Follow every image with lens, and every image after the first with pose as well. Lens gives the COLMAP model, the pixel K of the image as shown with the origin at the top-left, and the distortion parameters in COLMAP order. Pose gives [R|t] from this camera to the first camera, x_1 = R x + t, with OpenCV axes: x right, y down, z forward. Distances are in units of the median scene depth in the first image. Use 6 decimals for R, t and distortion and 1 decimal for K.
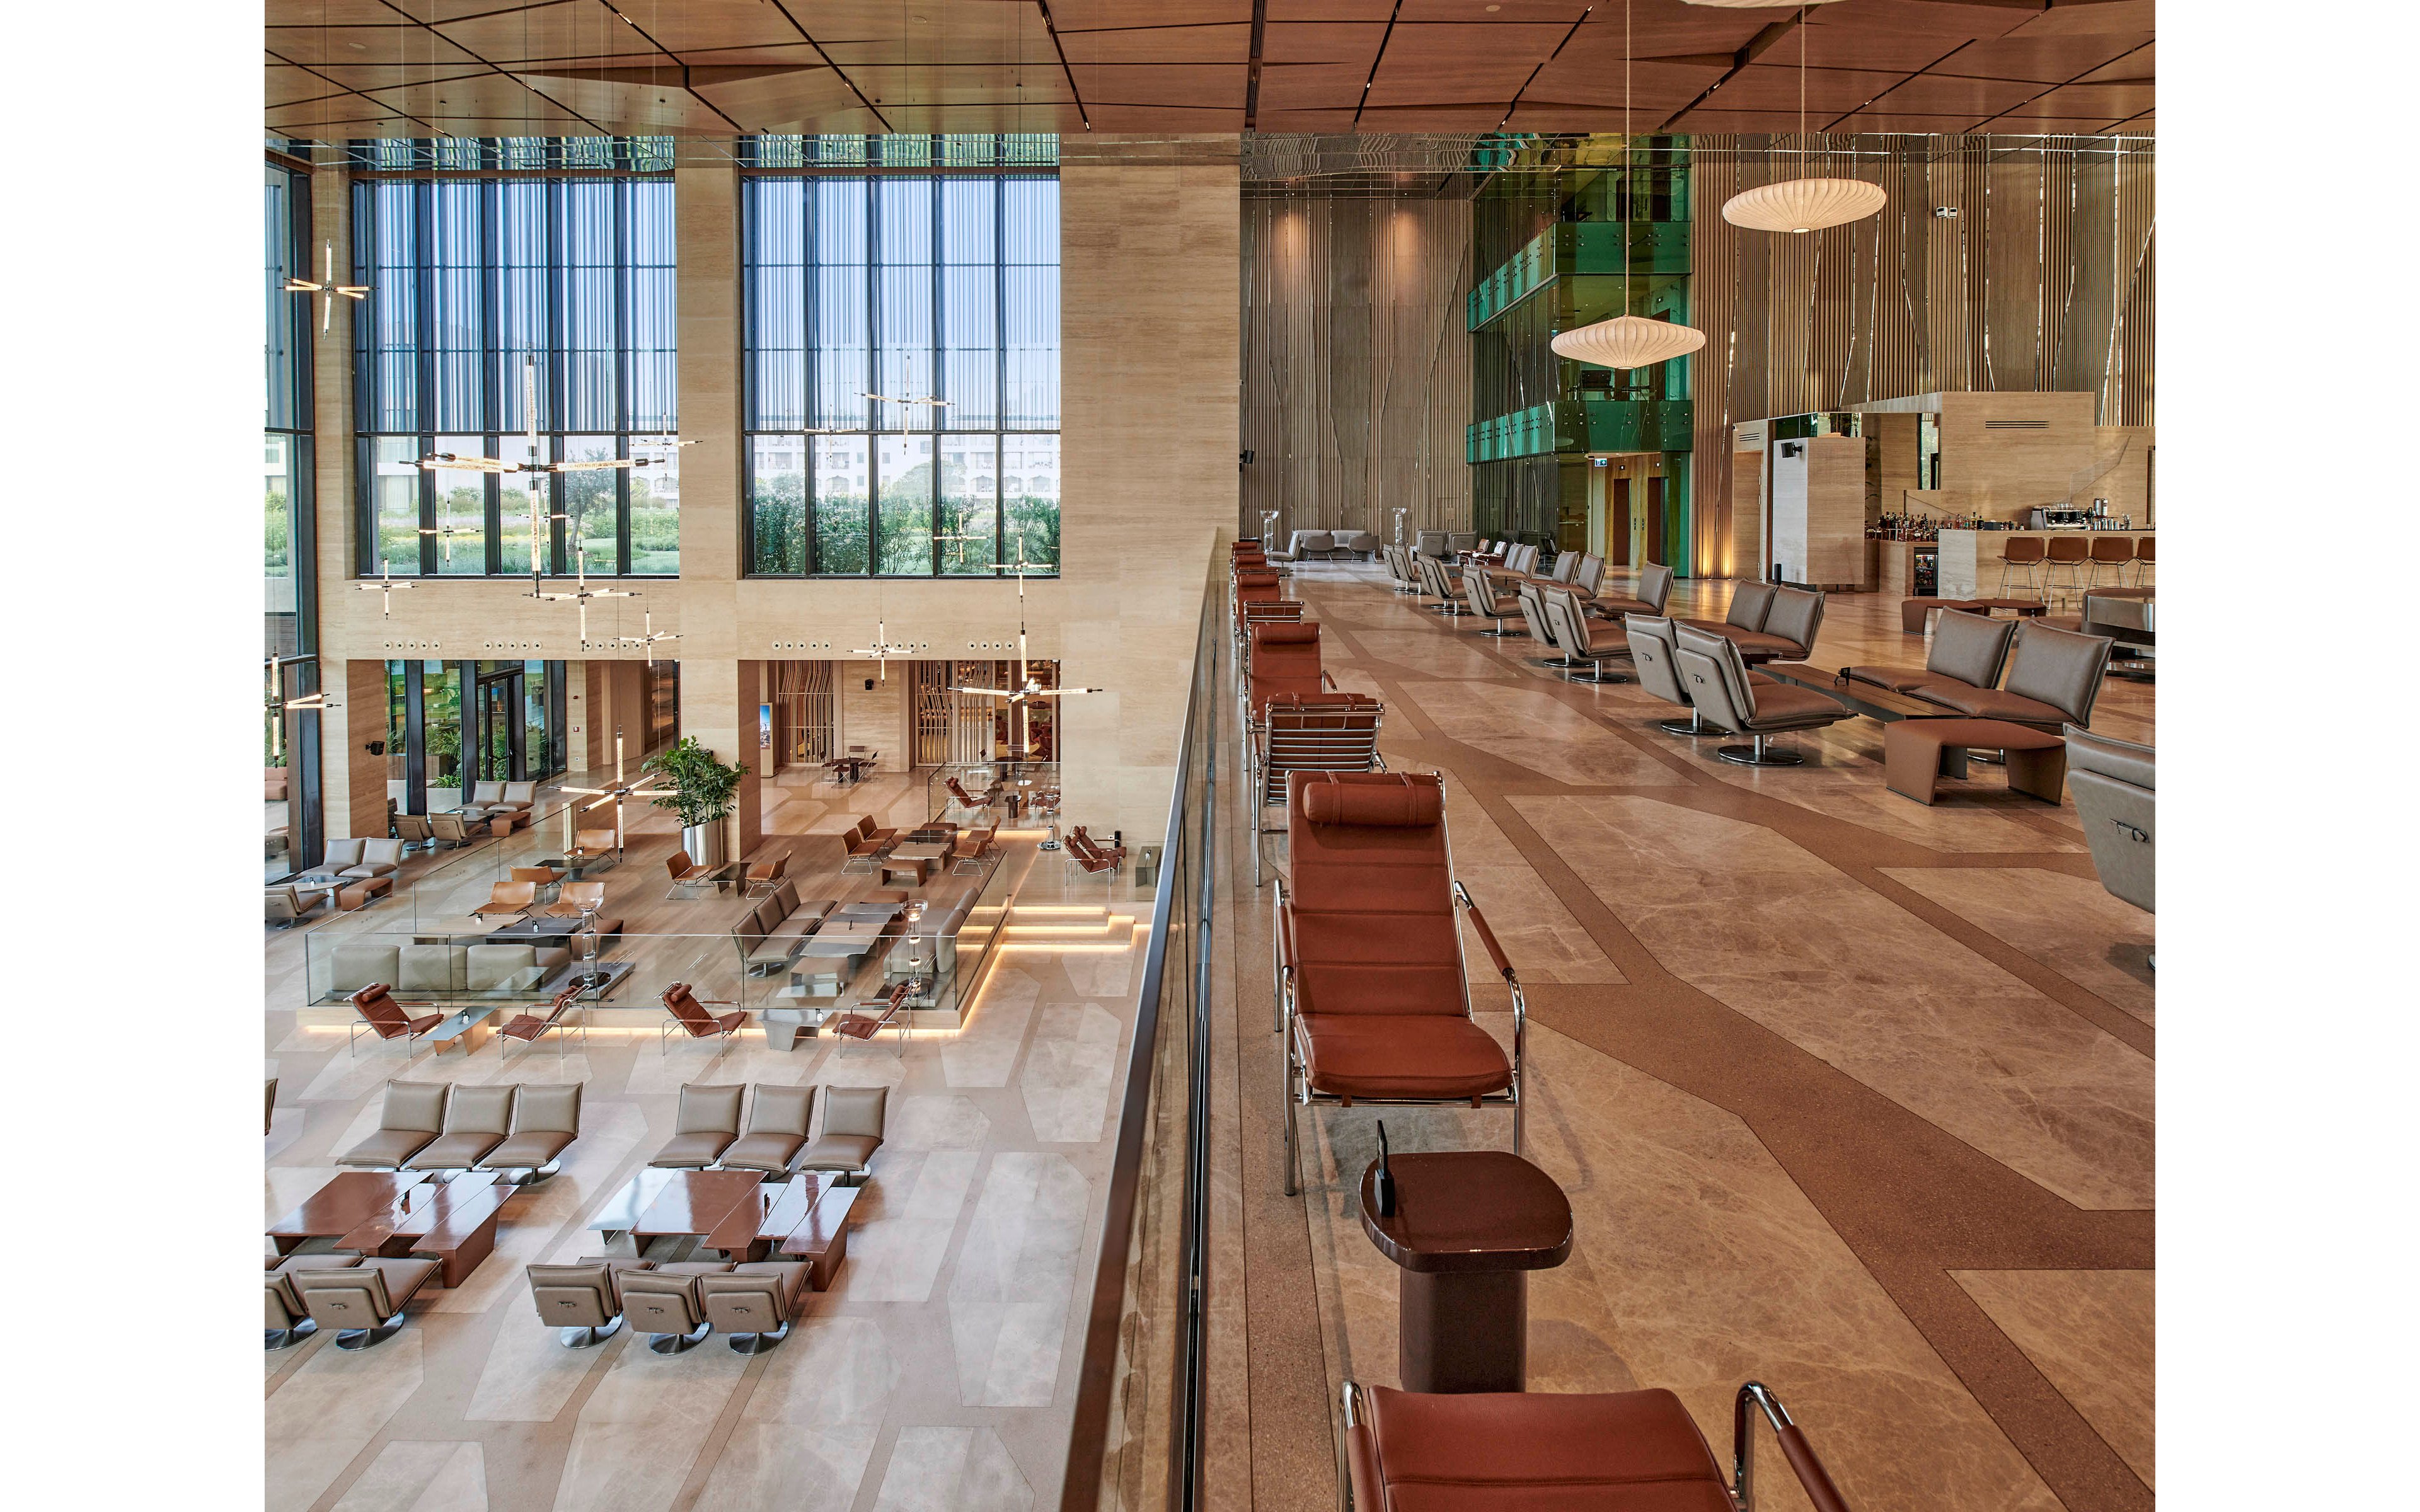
lens RADIAL K [[1127.2, 0, 1212.6], [0, 1127.2, 518.8], [0, 0, 1]] dist [-0.004590, -0.000109]
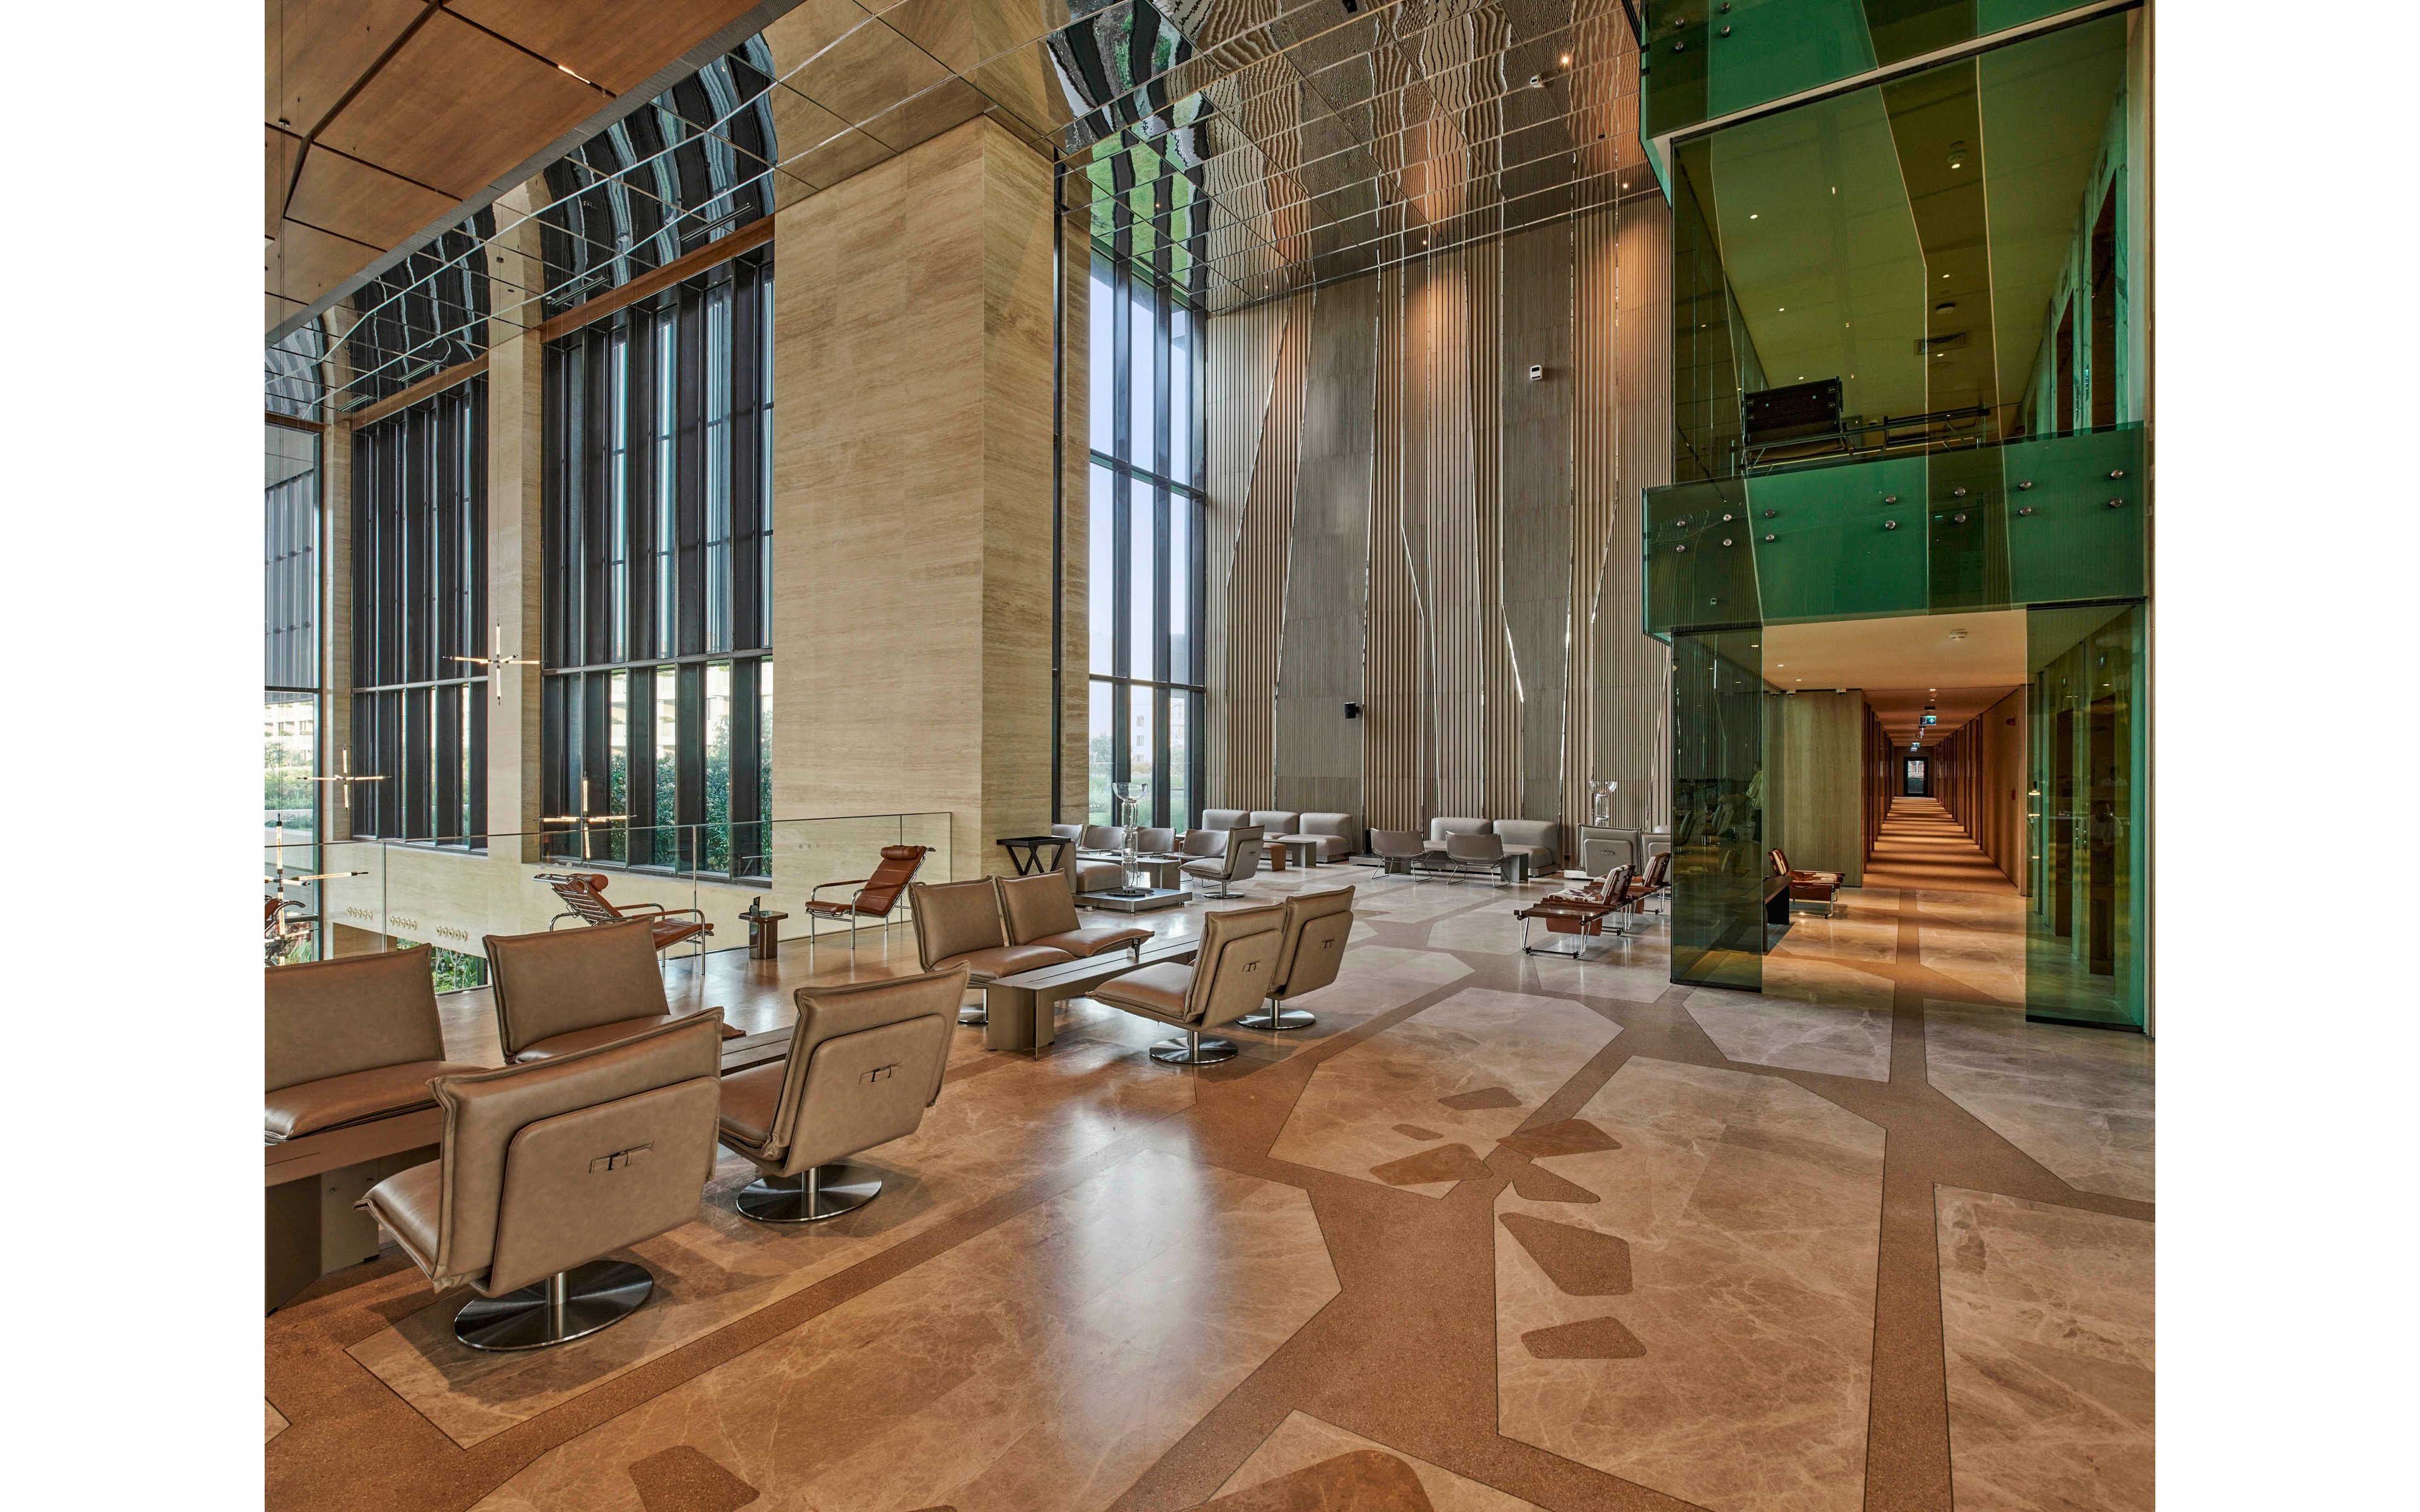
lens RADIAL K [[1081.7, 0, 1210.3], [0, 1081.7, 759.3], [0, 0, 1]] dist [-0.002708, -0.000109]
pose [[0.847473, 0.001197, -0.530837, 0.374865], [-0.012135, 0.999780, -0.017119, -0.010349], [0.530699, 0.020950, 0.847301, 0.635876]]
